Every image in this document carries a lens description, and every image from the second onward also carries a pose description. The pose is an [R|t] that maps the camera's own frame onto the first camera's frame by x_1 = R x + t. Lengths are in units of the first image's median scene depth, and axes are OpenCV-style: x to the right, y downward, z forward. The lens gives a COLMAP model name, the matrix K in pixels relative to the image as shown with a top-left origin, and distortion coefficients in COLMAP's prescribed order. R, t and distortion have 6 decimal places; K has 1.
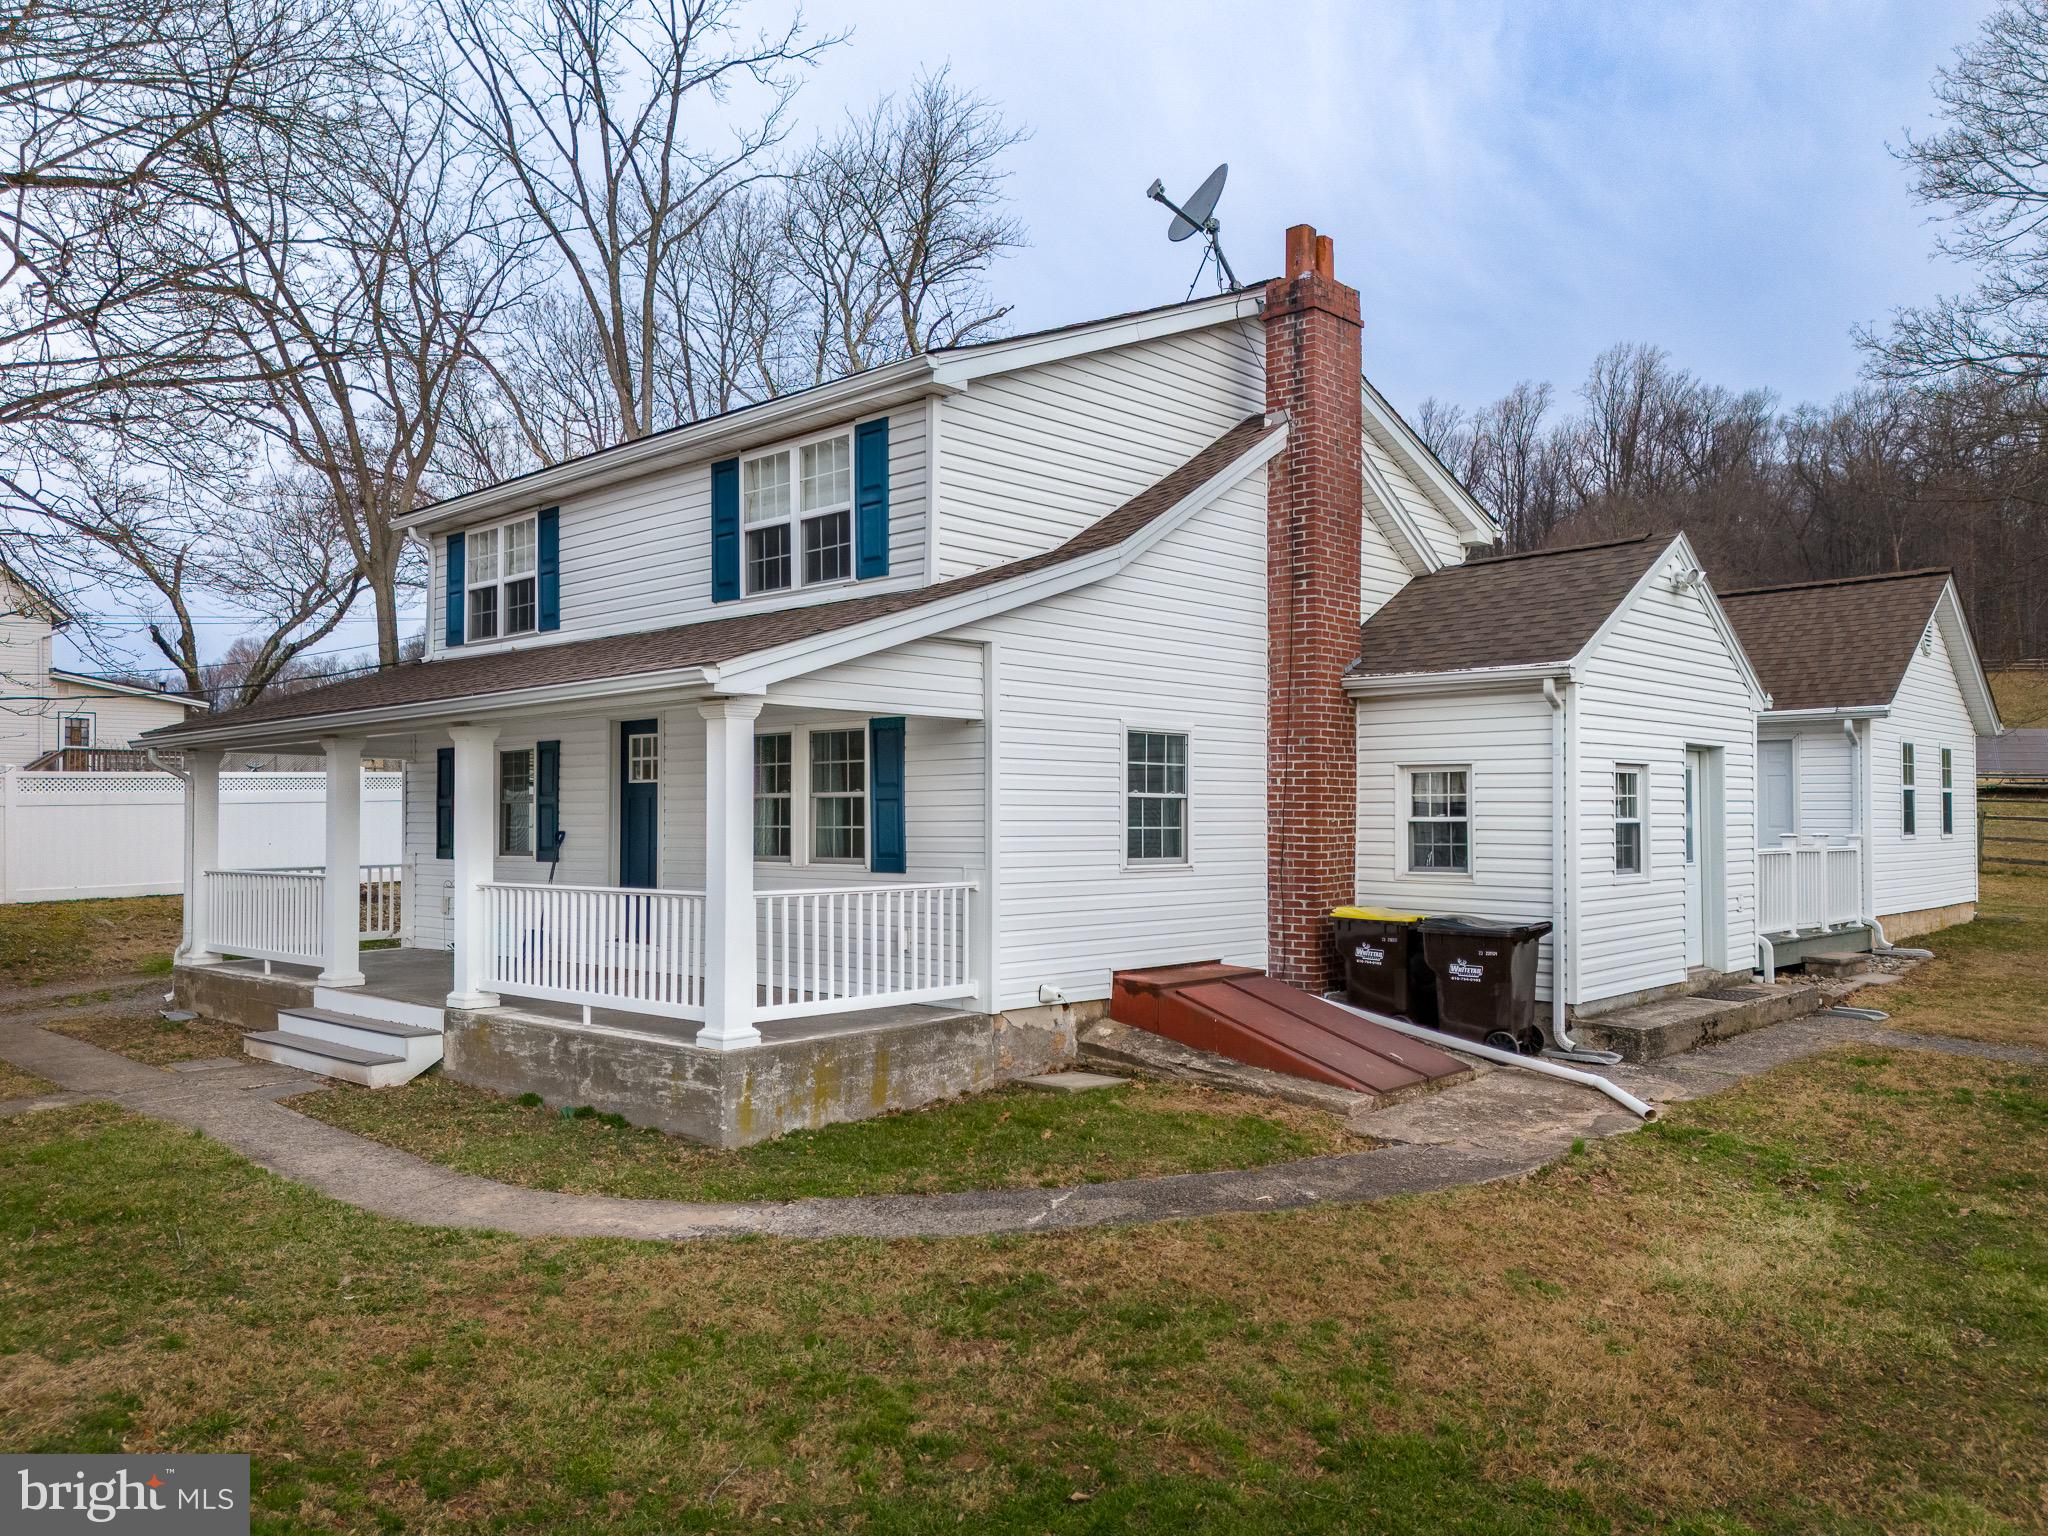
lens RADIAL K [[1520.0, 0, 1005.1], [0, 1520.0, 799.6], [0, 0, 1]] dist [0.056704, -0.021329]
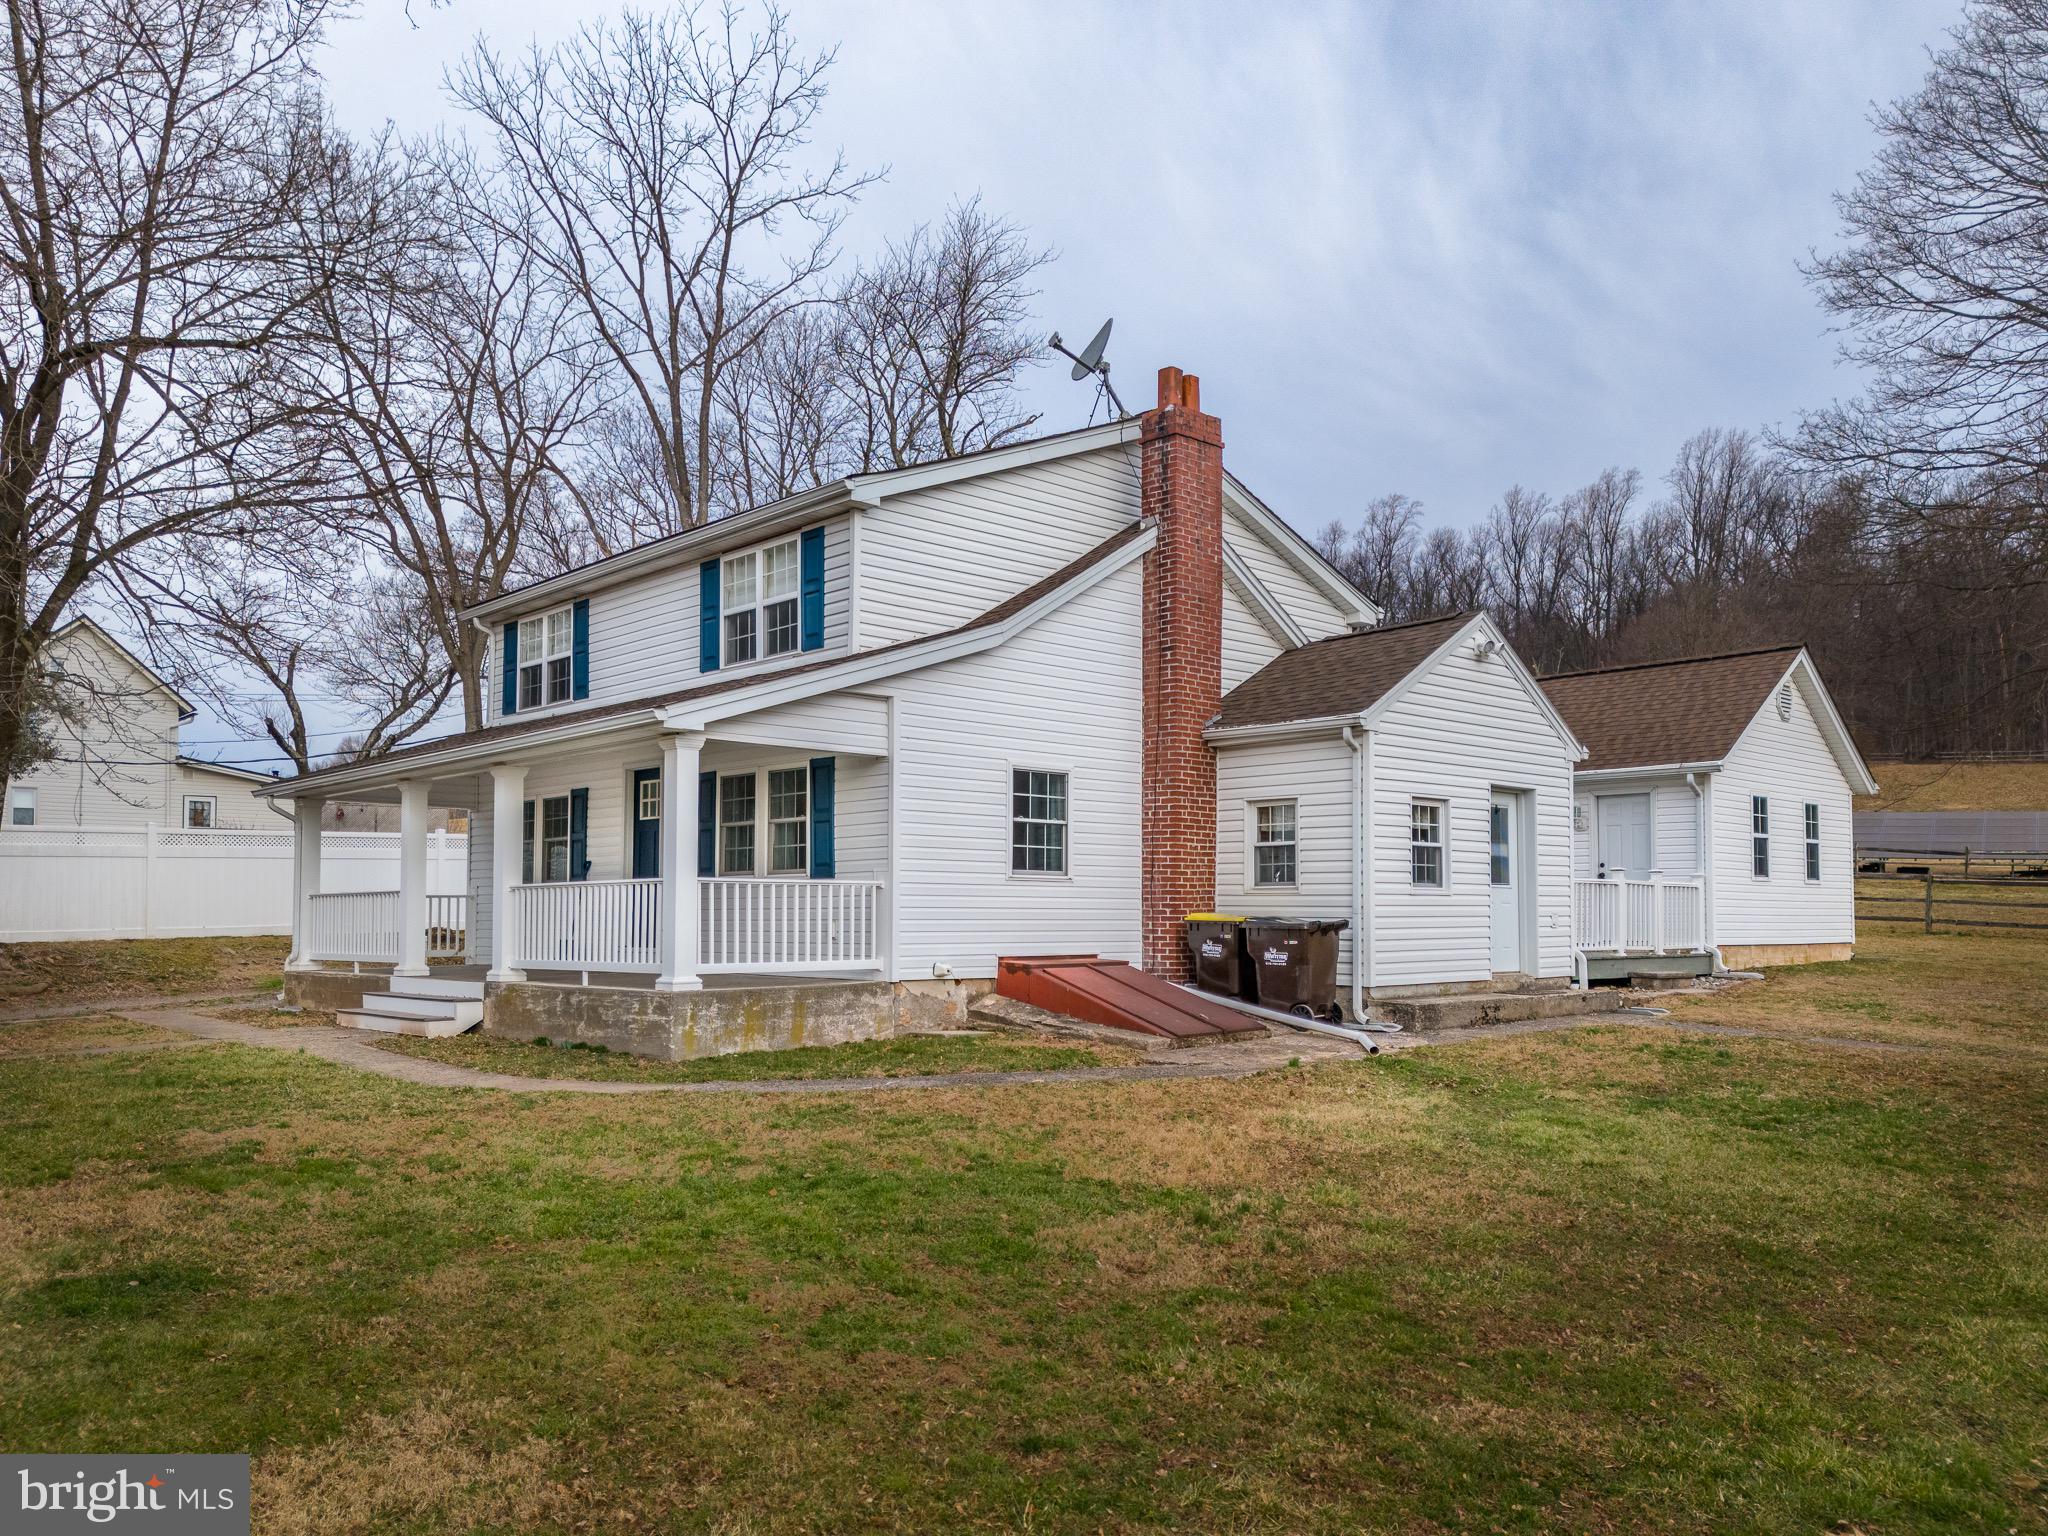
lens RADIAL K [[1520.0, 0, 995.2], [0, 1520.0, 866.5], [0, 0, 1]] dist [0.056704, -0.021329]
pose [[0.998121, 0.001279, -0.061264, 0.128317], [-0.002361, 0.999842, -0.017595, 0.052125], [0.061231, 0.017706, 0.997967, -0.239162]]
